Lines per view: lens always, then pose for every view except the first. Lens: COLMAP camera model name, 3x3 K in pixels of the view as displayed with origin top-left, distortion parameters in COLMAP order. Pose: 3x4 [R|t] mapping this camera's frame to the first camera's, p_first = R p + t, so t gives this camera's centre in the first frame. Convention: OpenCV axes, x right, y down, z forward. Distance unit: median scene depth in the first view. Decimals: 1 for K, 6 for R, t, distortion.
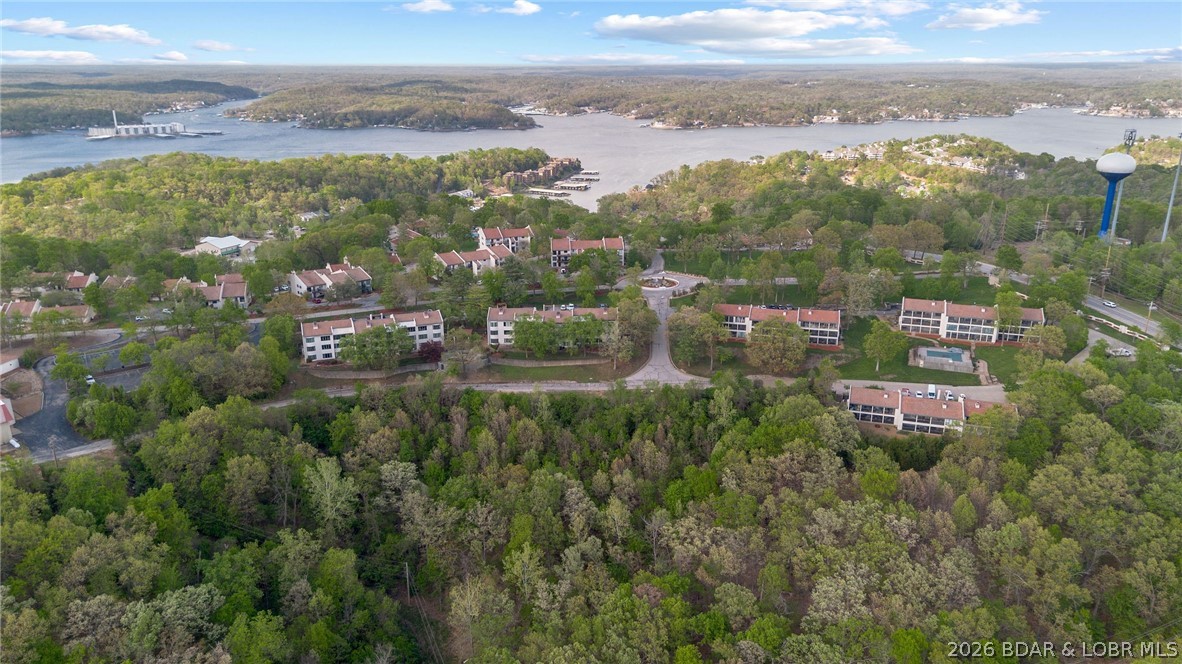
lens RADIAL K [[816.3, 0, 591.0], [0, 816.3, 332.0], [0, 0, 1]] dist [0.127834, -0.151154]
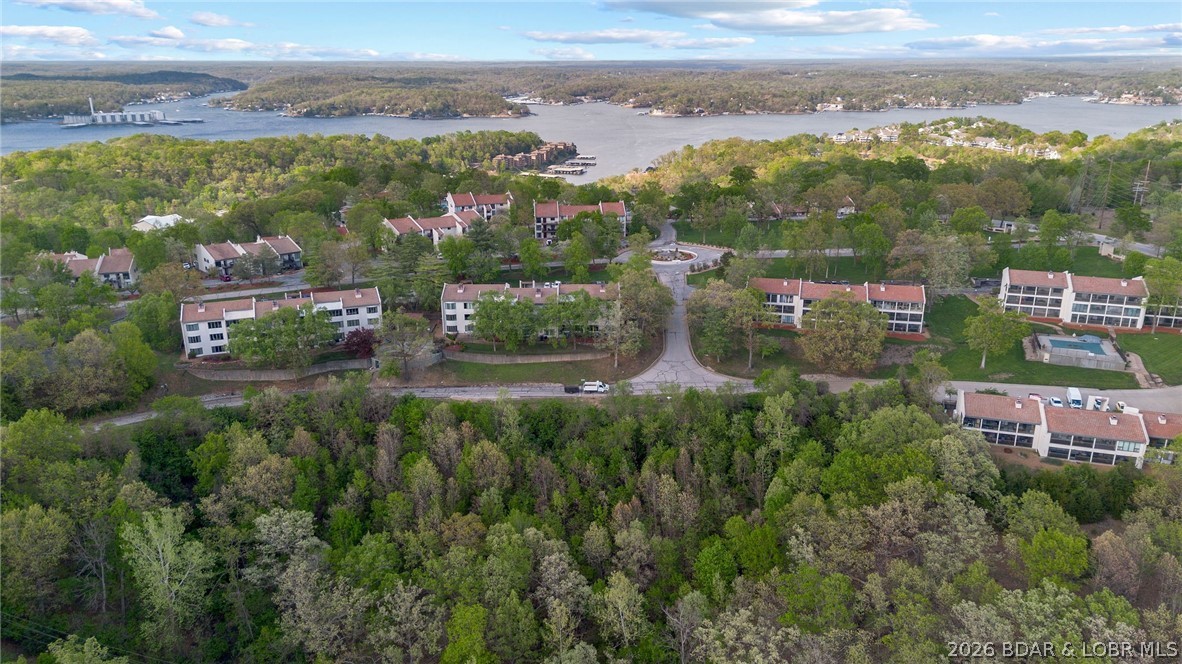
lens RADIAL K [[816.3, 0, 591.0], [0, 816.3, 332.0], [0, 0, 1]] dist [0.127834, -0.151154]
pose [[0.999992, -0.002522, 0.002988, 0.004942], [0.002509, 0.999987, 0.004347, 0.011297], [-0.002999, -0.004339, 0.999986, 0.270992]]
